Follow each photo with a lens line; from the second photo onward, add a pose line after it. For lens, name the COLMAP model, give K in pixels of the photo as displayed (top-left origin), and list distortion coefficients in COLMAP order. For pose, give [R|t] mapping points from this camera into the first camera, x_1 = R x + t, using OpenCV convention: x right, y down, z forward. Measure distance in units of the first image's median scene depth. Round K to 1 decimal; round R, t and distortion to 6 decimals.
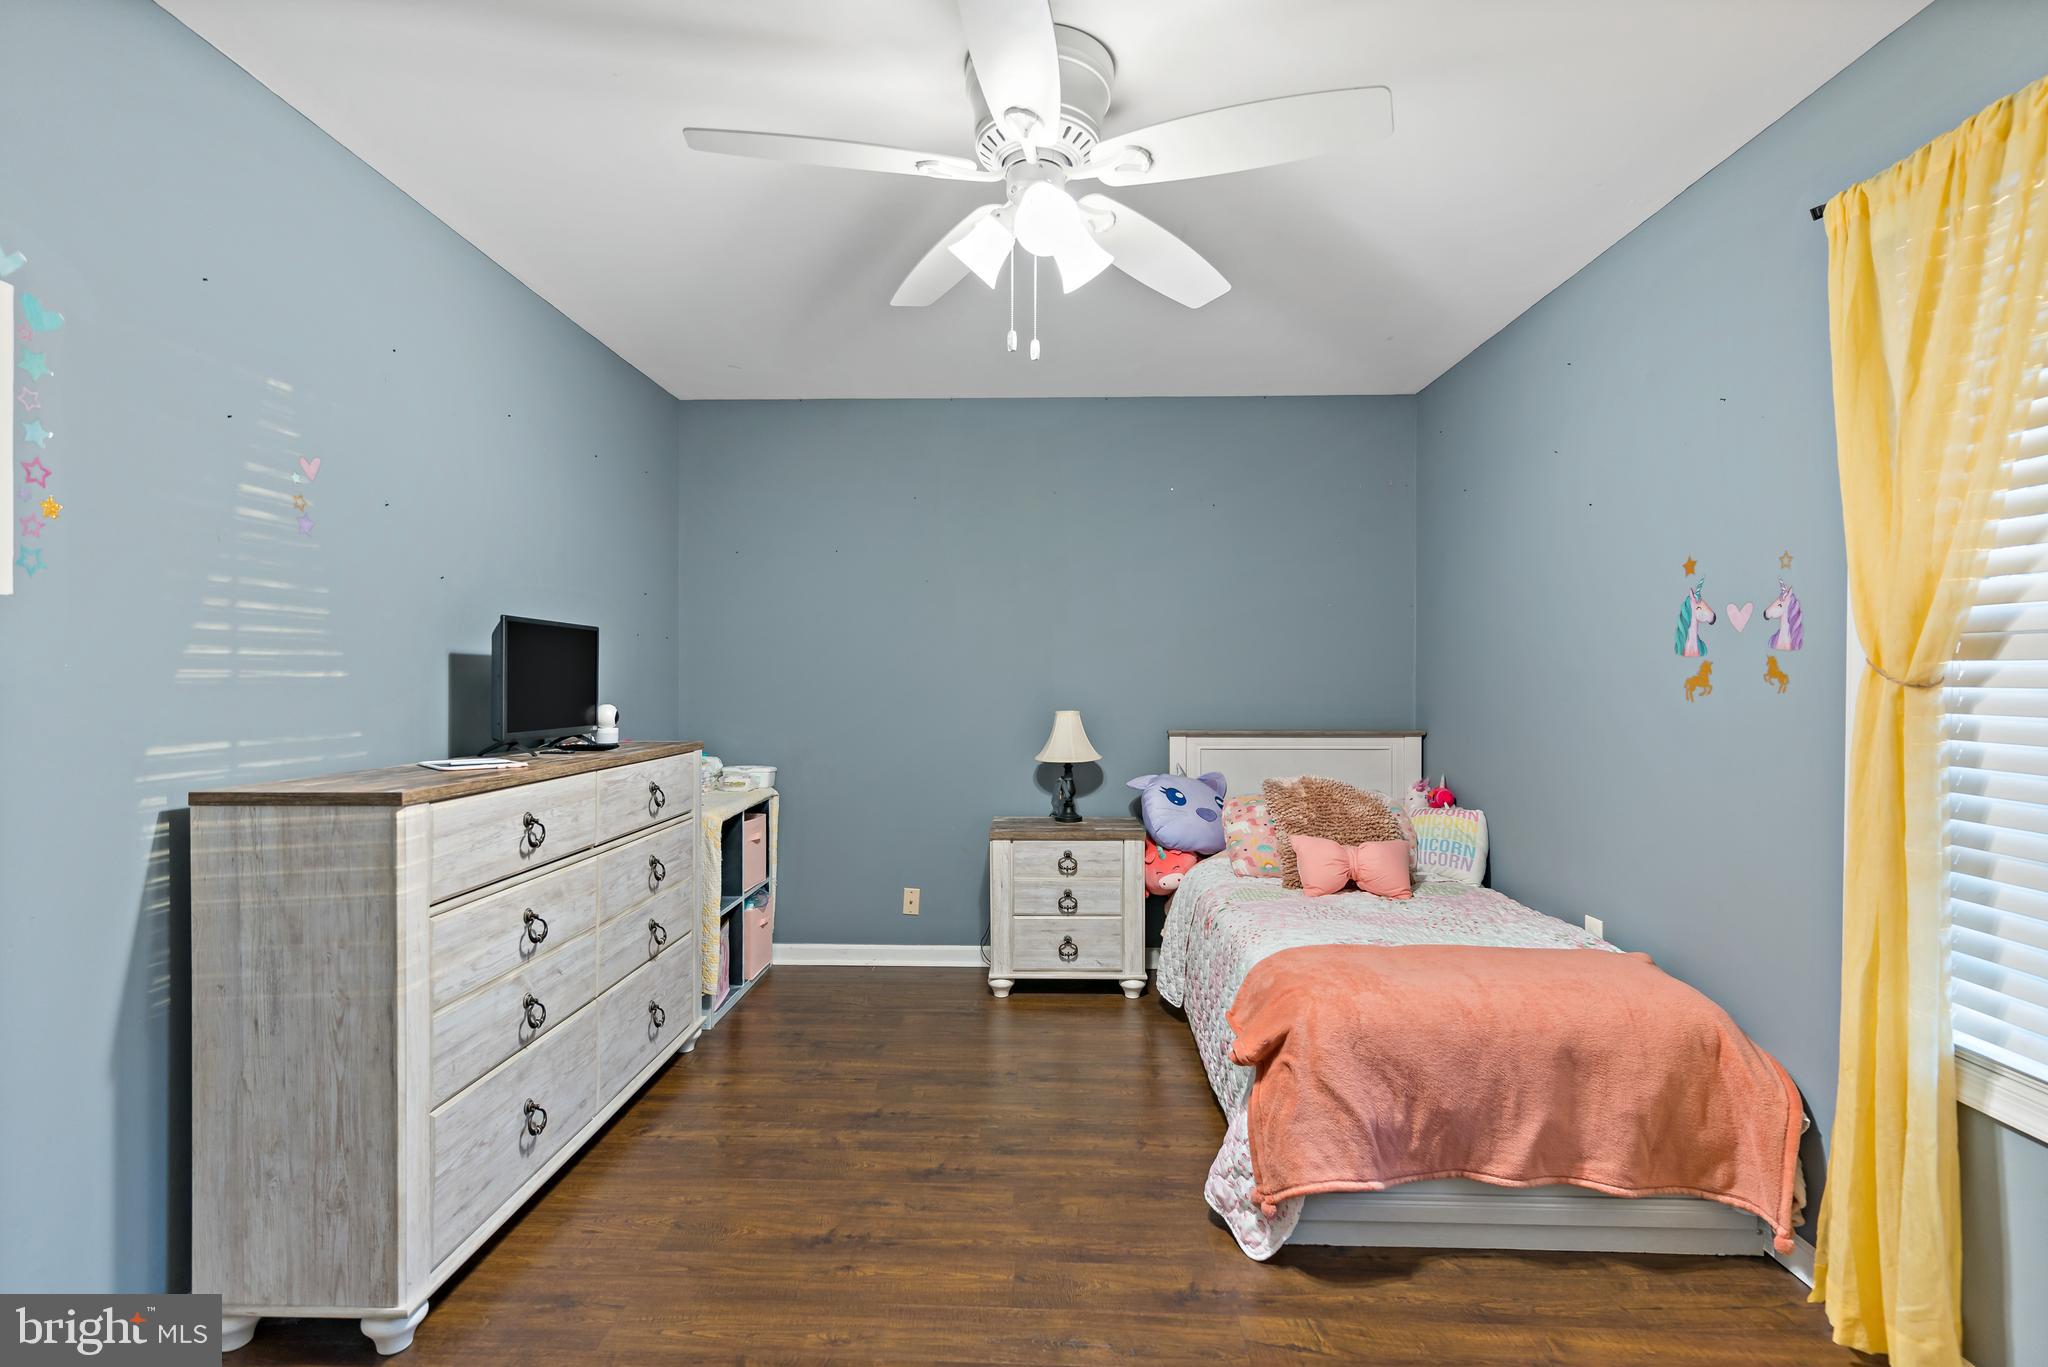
lens RADIAL K [[979.3, 0, 1028.4], [0, 979.3, 679.8], [0, 0, 1]] dist [-0.001366, 0.000060]
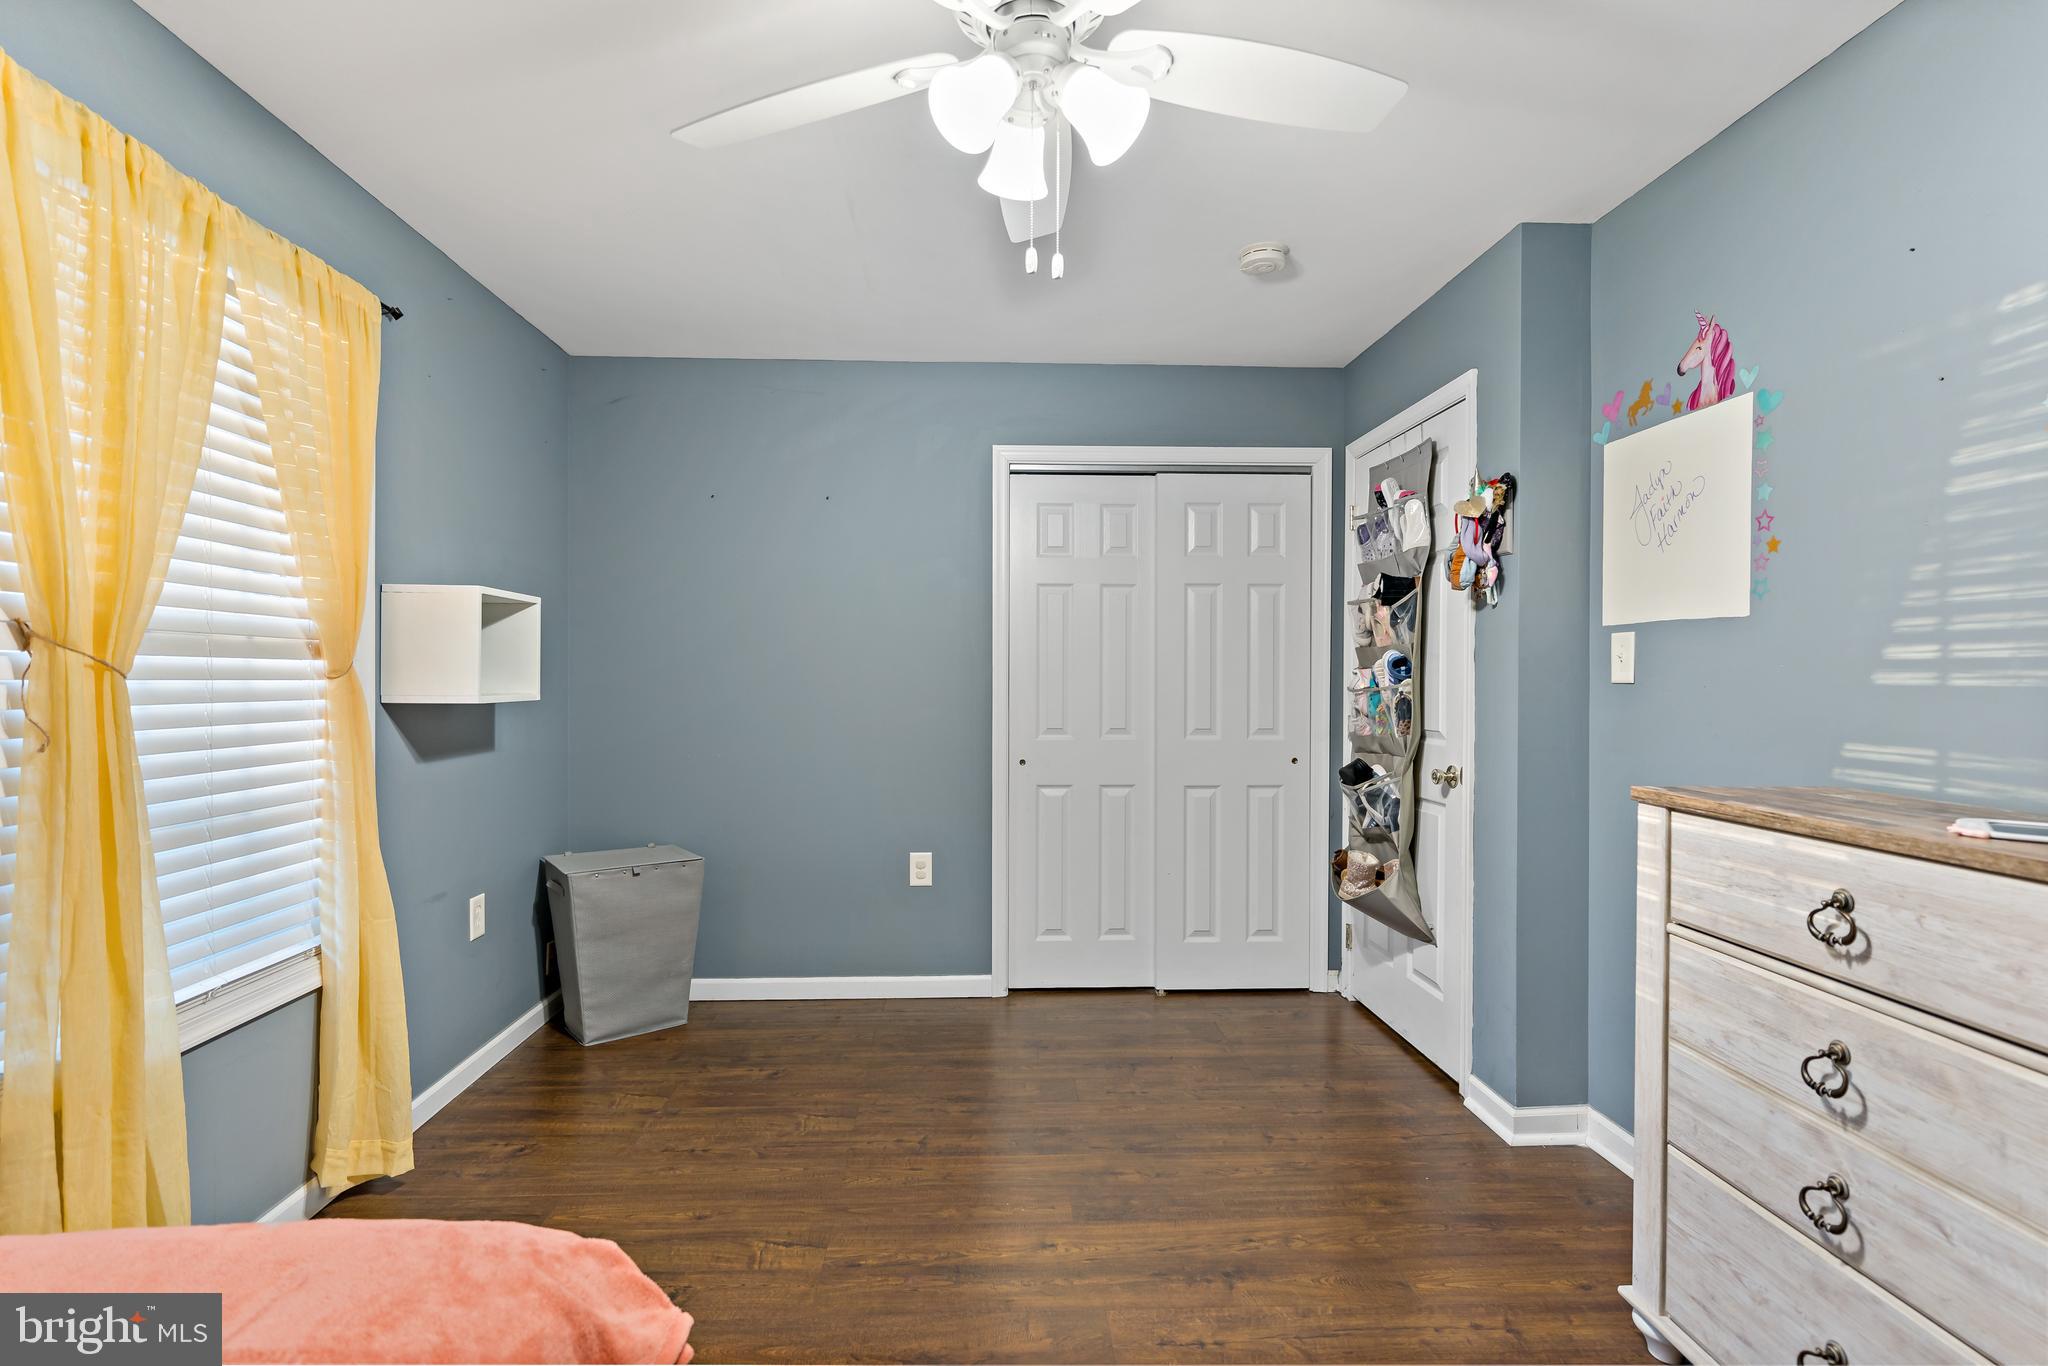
lens RADIAL K [[979.3, 0, 1020.2], [0, 979.3, 686.7], [0, 0, 1]] dist [-0.001366, 0.000060]
pose [[-0.994930, -0.009805, -0.100094, 0.095475], [-0.012350, 0.999615, 0.024838, -0.006756], [0.099812, 0.025948, -0.994668, 1.781914]]
